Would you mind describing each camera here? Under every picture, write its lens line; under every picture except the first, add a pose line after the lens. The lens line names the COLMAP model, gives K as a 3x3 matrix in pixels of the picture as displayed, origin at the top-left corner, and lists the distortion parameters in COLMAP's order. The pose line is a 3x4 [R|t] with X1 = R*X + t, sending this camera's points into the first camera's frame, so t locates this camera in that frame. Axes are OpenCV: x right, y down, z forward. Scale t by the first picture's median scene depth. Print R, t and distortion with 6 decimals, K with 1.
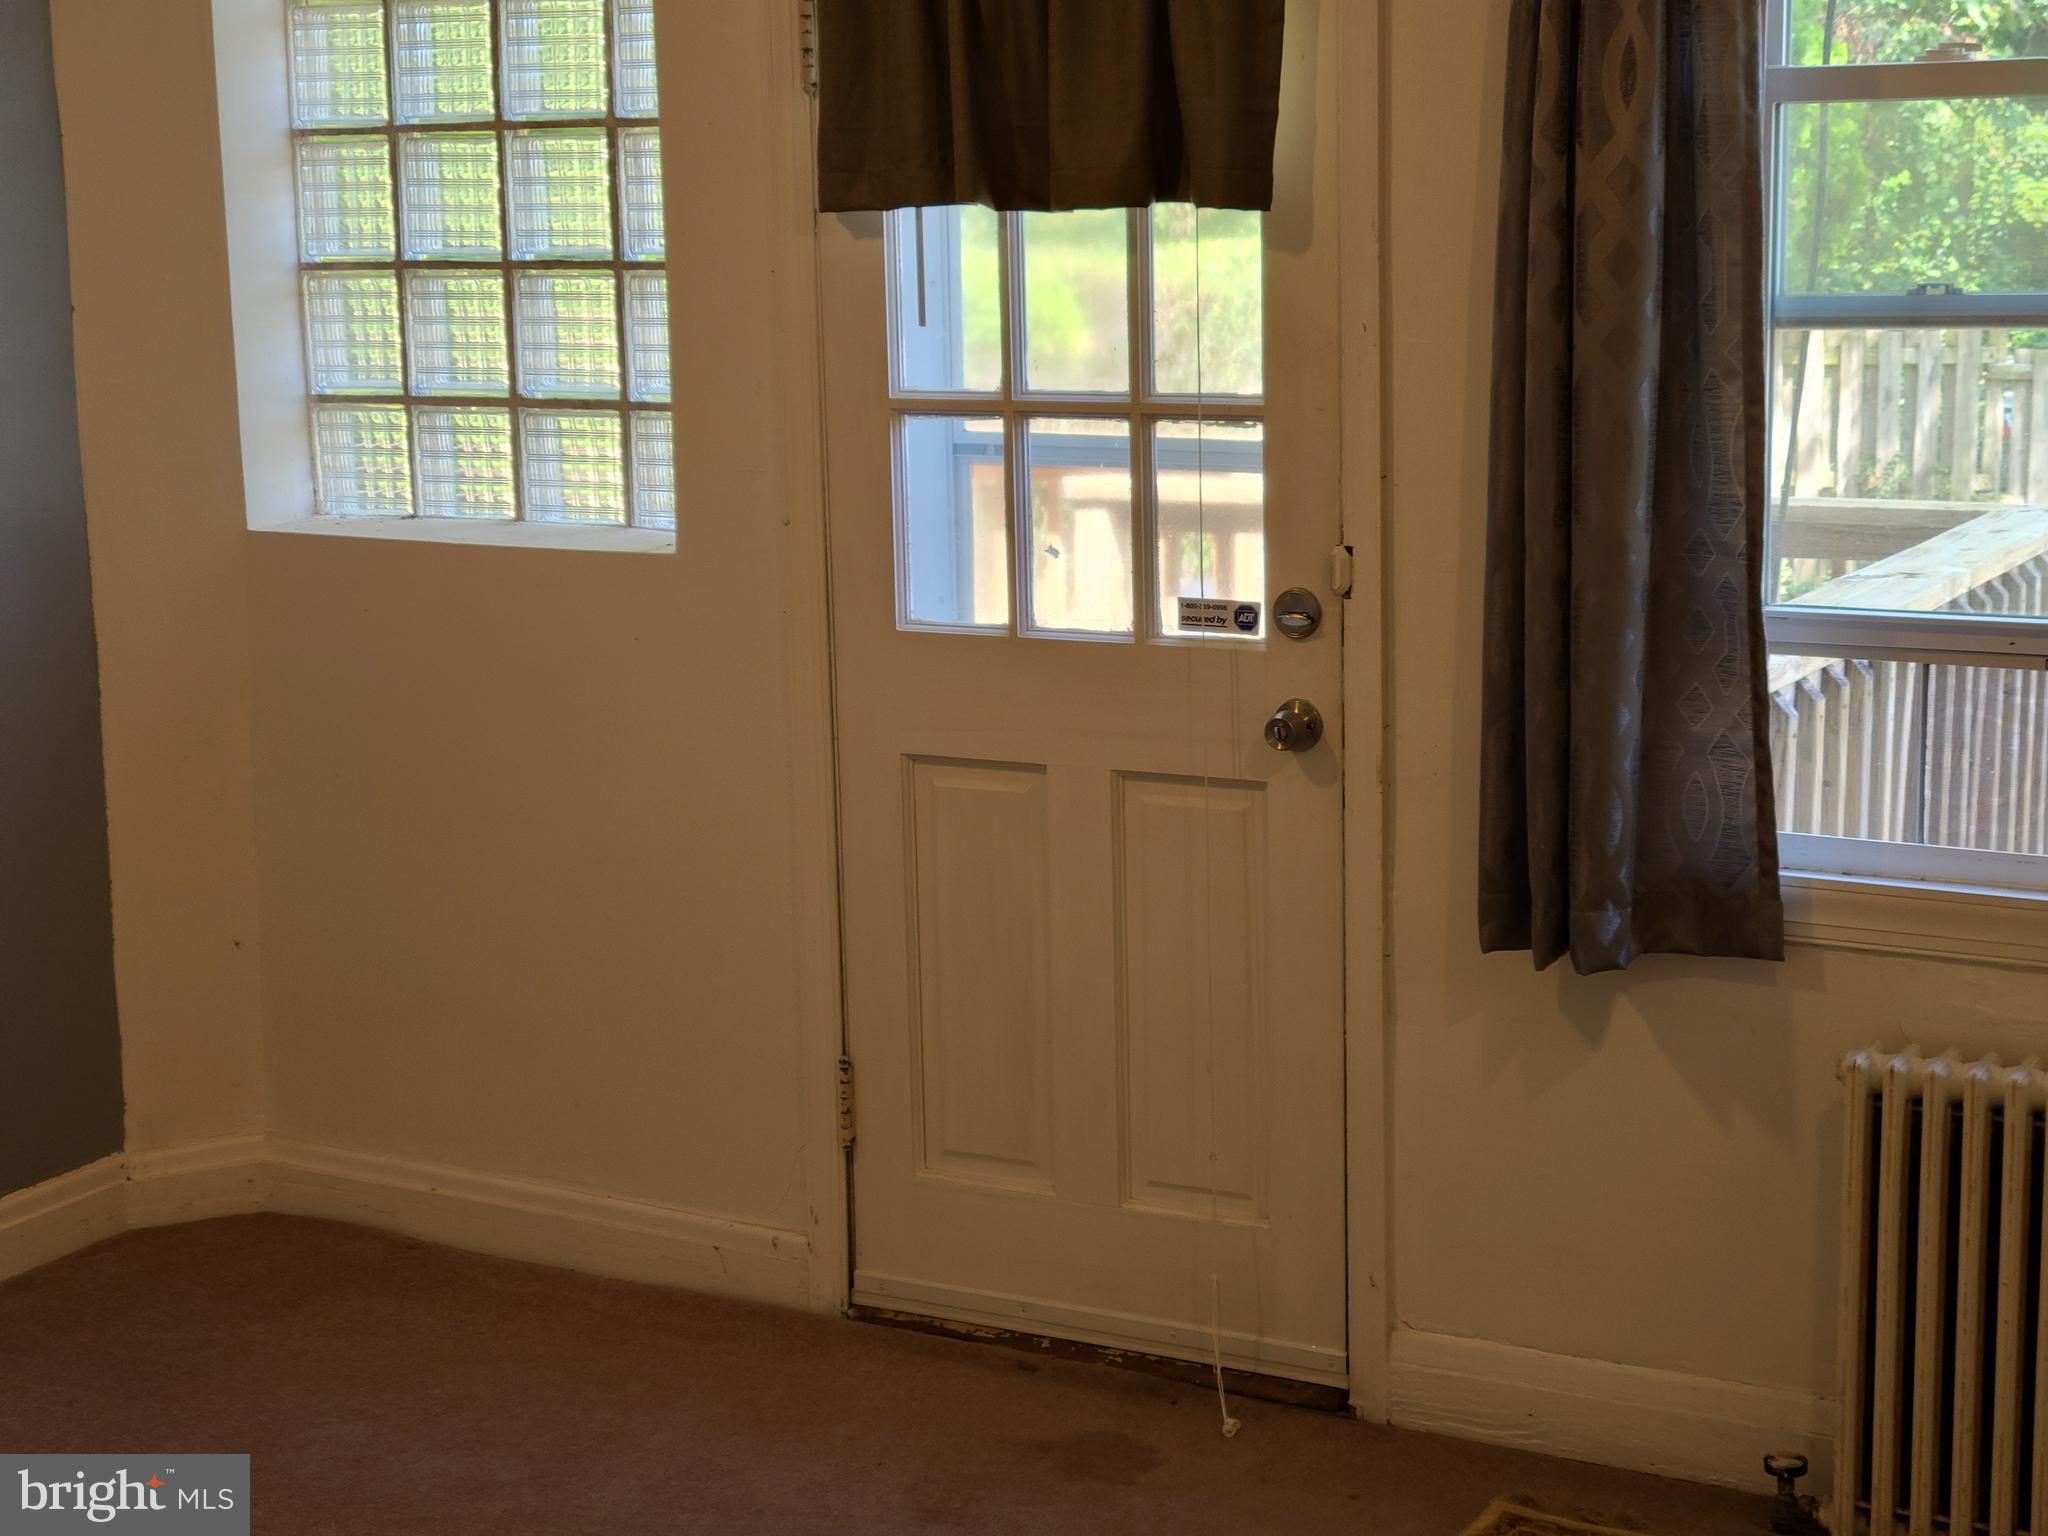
lens RADIAL K [[3087.5, 0, 1025.9], [0, 3087.5, 768.6], [0, 0, 1]] dist [0.069353, 0.000000]
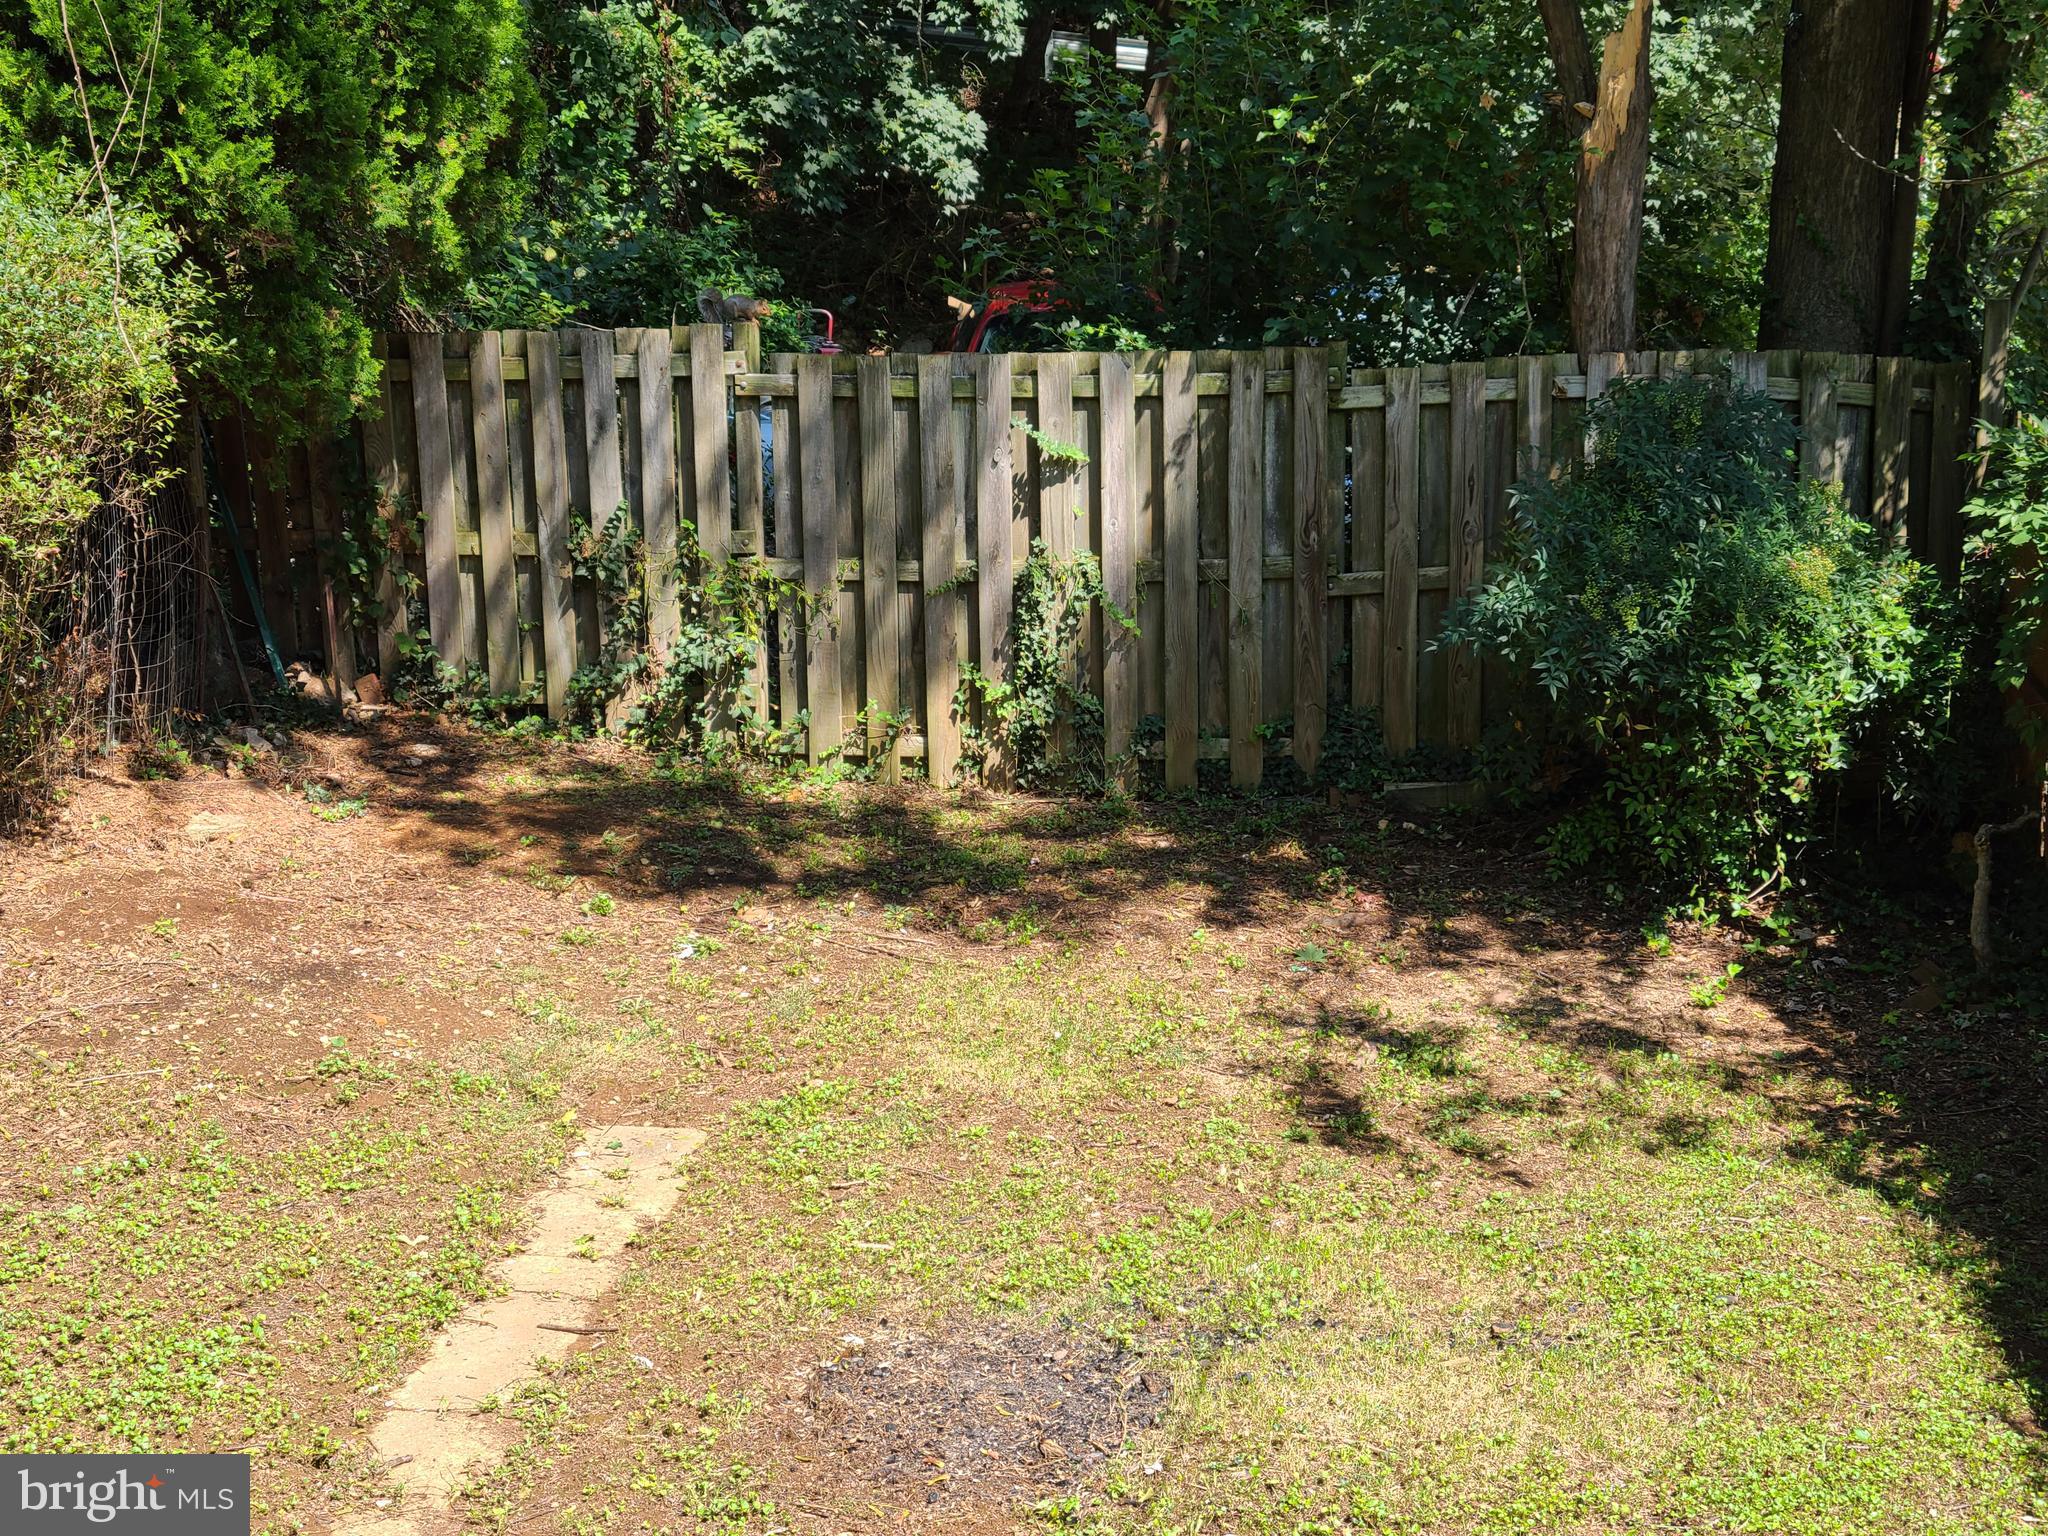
lens RADIAL K [[3087.5, 0, 1024.3], [0, 3087.5, 767.2], [0, 0, 1]] dist [0.069353, 0.000000]
pose [[0.912806, -0.088069, 0.398784, 0.079731], [0.080970, 0.996114, 0.034649, -0.058320], [-0.400286, 0.000662, 0.916390, 0.320998]]
